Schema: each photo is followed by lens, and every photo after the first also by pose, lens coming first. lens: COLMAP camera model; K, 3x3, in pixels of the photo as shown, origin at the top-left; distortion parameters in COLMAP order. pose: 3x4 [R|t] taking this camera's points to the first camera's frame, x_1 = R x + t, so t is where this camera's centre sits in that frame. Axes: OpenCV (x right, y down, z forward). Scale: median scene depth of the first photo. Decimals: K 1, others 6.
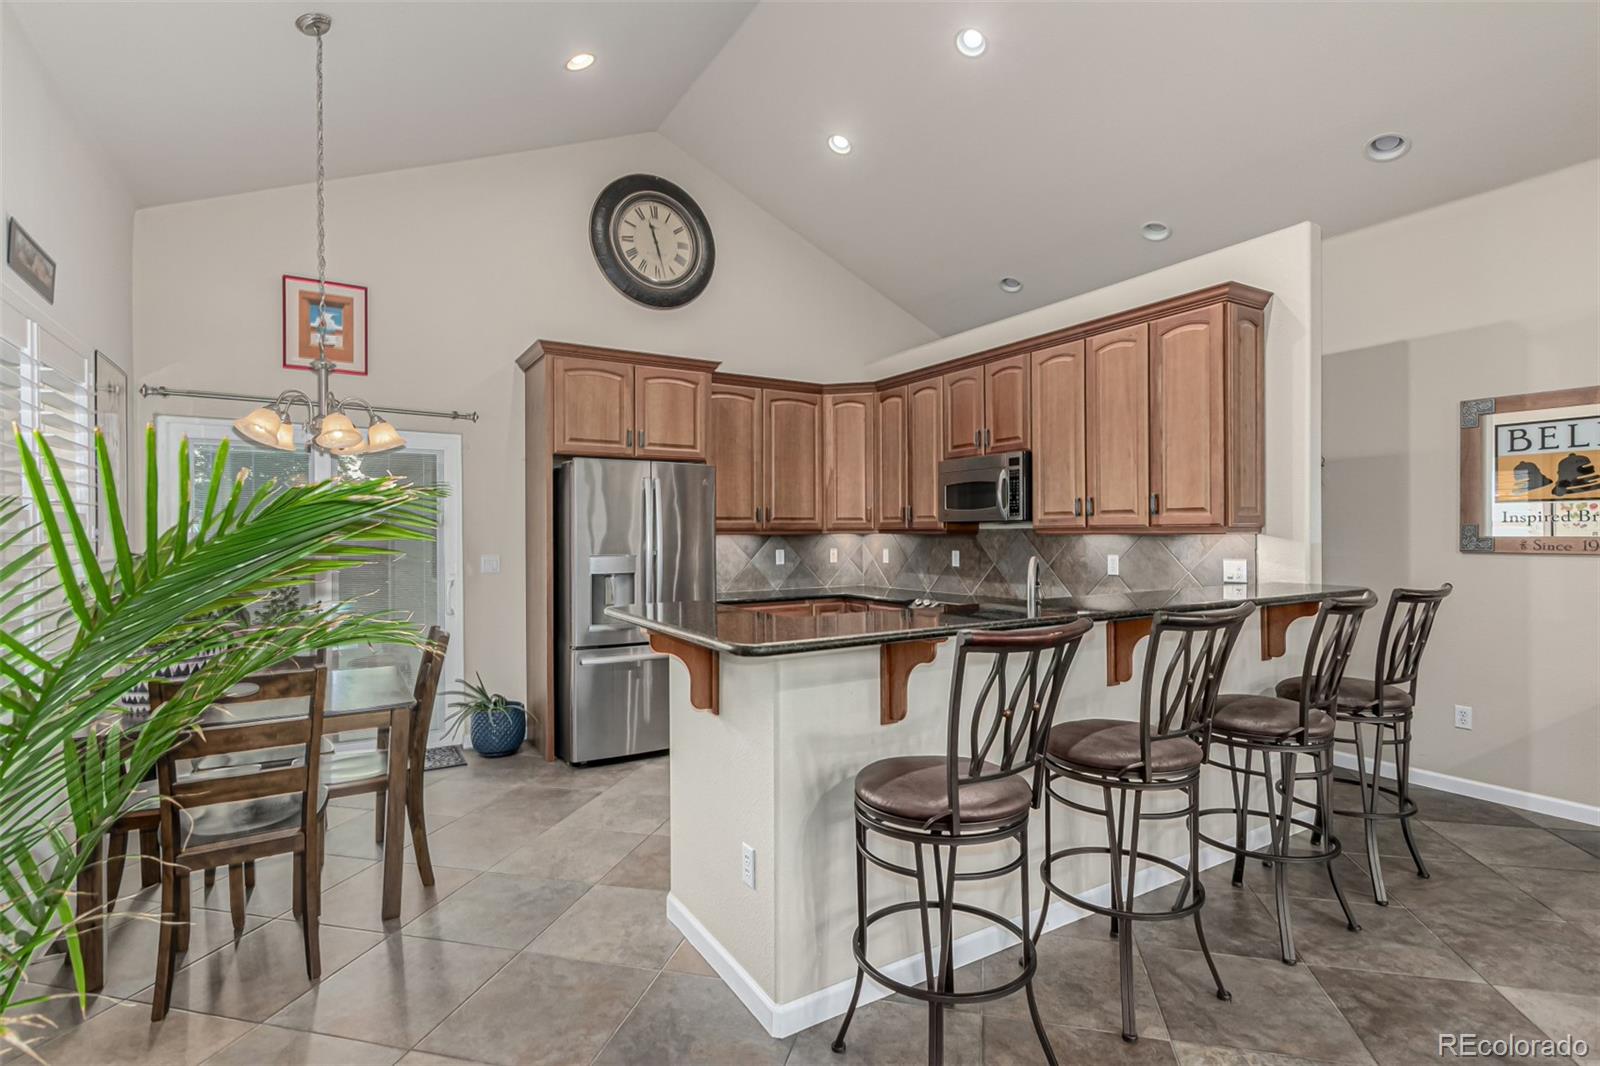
lens RADIAL K [[765.7, 0, 805.5], [0, 765.7, 538.1], [0, 0, 1]] dist [0.011277, -0.000286]
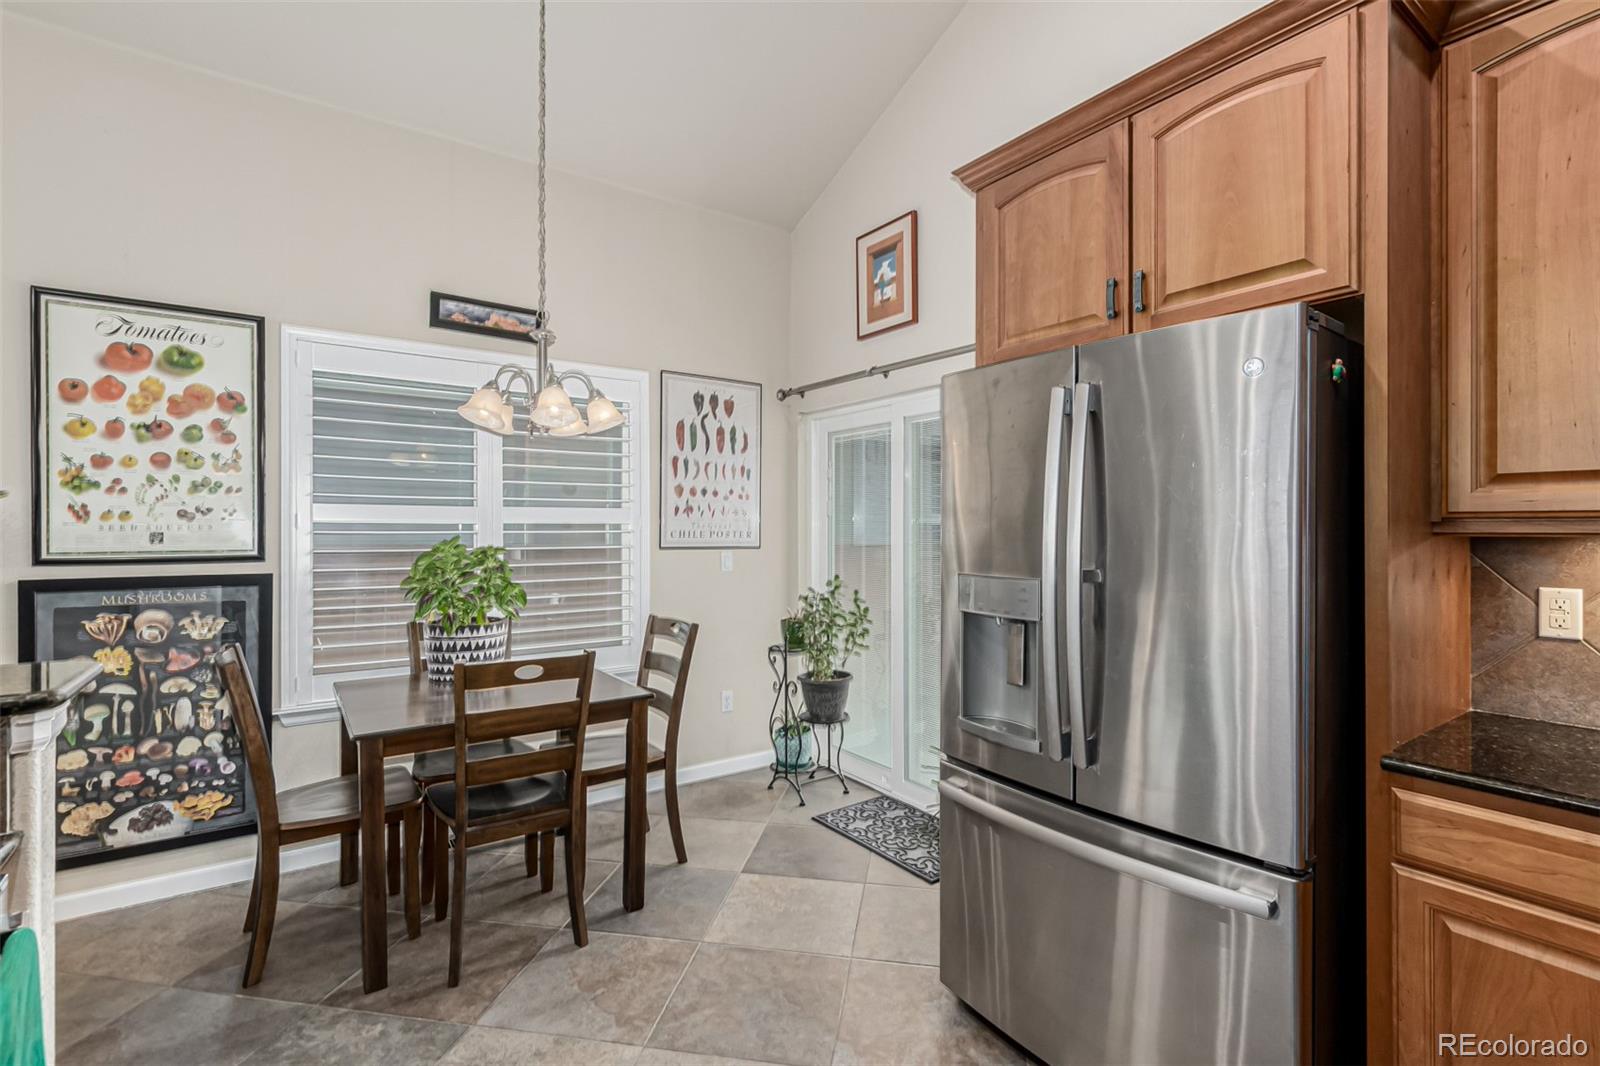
lens RADIAL K [[738.3, 0, 808.8], [0, 738.3, 535.7], [0, 0, 1]] dist [0.002021, 0.000418]
pose [[0.057854, 0.007245, -0.998299, 0.165953], [-0.011138, 0.999916, 0.006611, -0.000755], [0.998263, 0.010736, 0.057930, 0.840489]]
